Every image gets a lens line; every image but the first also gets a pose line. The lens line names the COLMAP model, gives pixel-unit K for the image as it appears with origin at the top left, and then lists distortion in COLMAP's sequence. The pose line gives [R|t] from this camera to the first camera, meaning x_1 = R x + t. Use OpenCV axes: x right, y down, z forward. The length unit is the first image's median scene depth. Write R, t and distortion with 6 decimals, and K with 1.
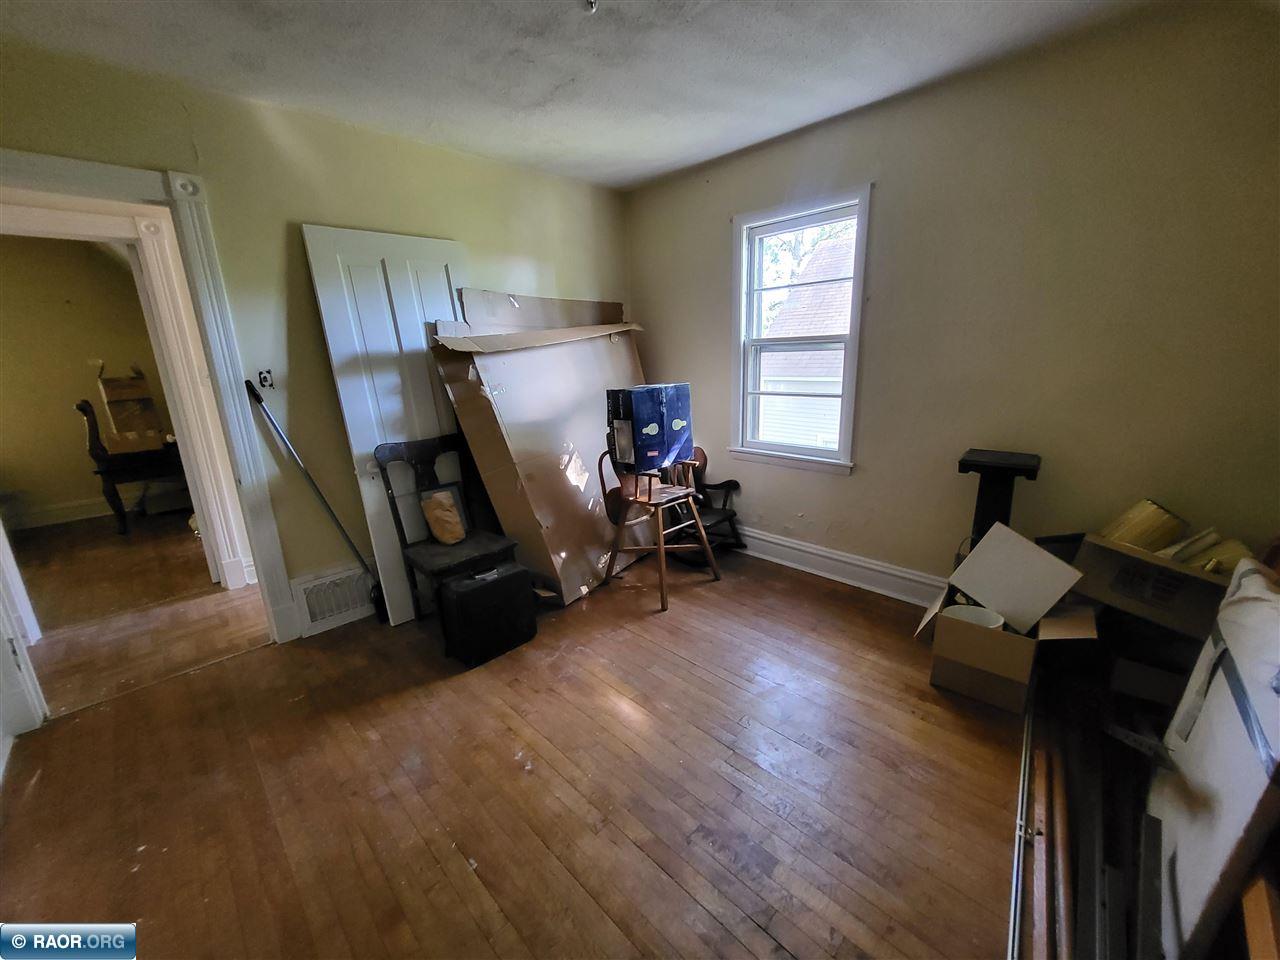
lens RADIAL K [[504.5, 0, 640.0], [0, 504.5, 472.9], [0, 0, 1]] dist [-0.000716, -0.000018]
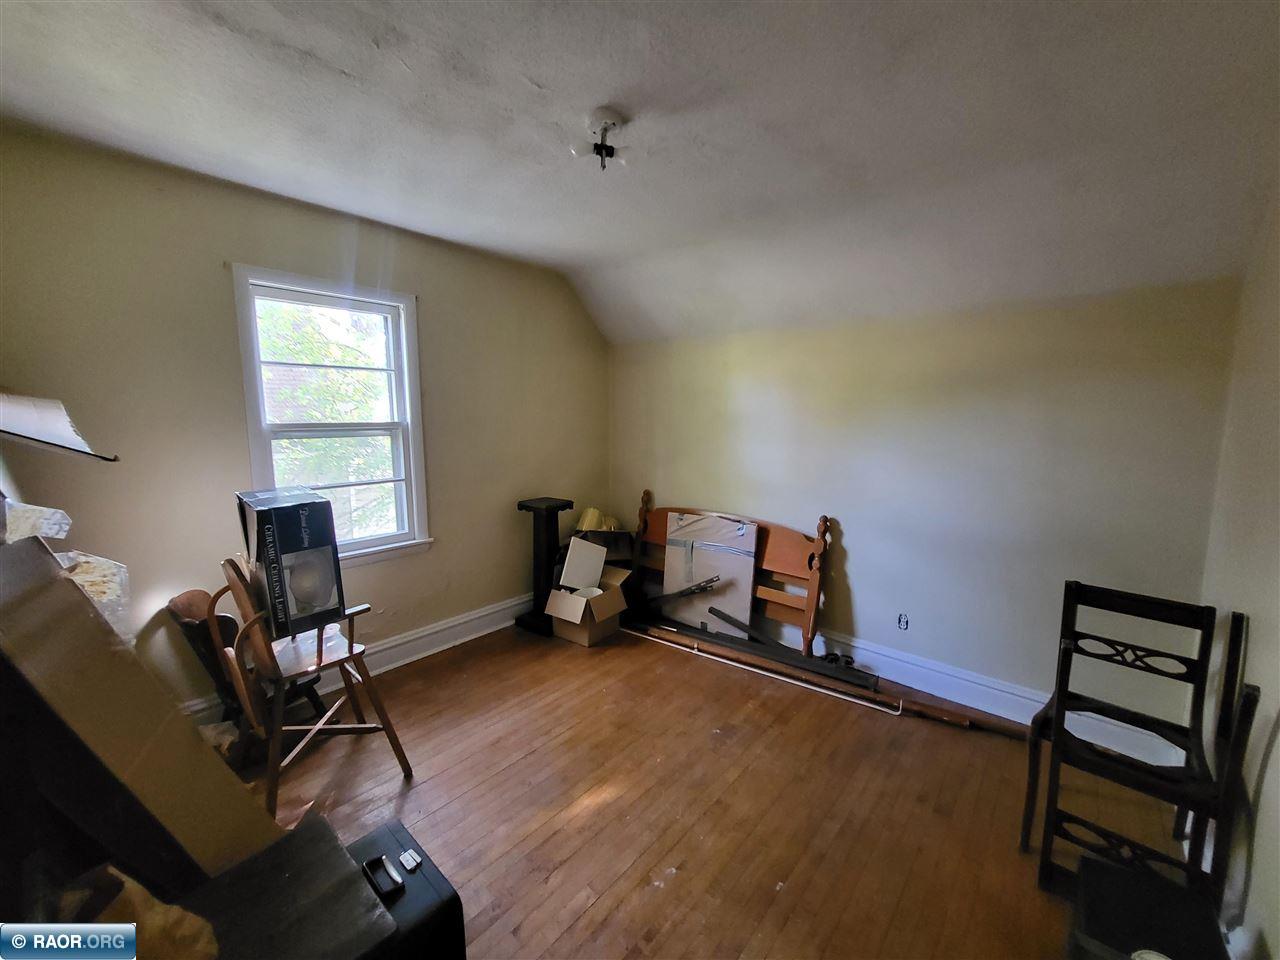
lens RADIAL K [[504.5, 0, 641.7], [0, 504.5, 478.0], [0, 0, 1]] dist [-0.000716, -0.000018]
pose [[-0.076152, -0.097562, 0.992312, -0.674178], [0.236002, 0.965160, 0.113003, -0.159947], [-0.968764, 0.242793, -0.050475, 0.586215]]
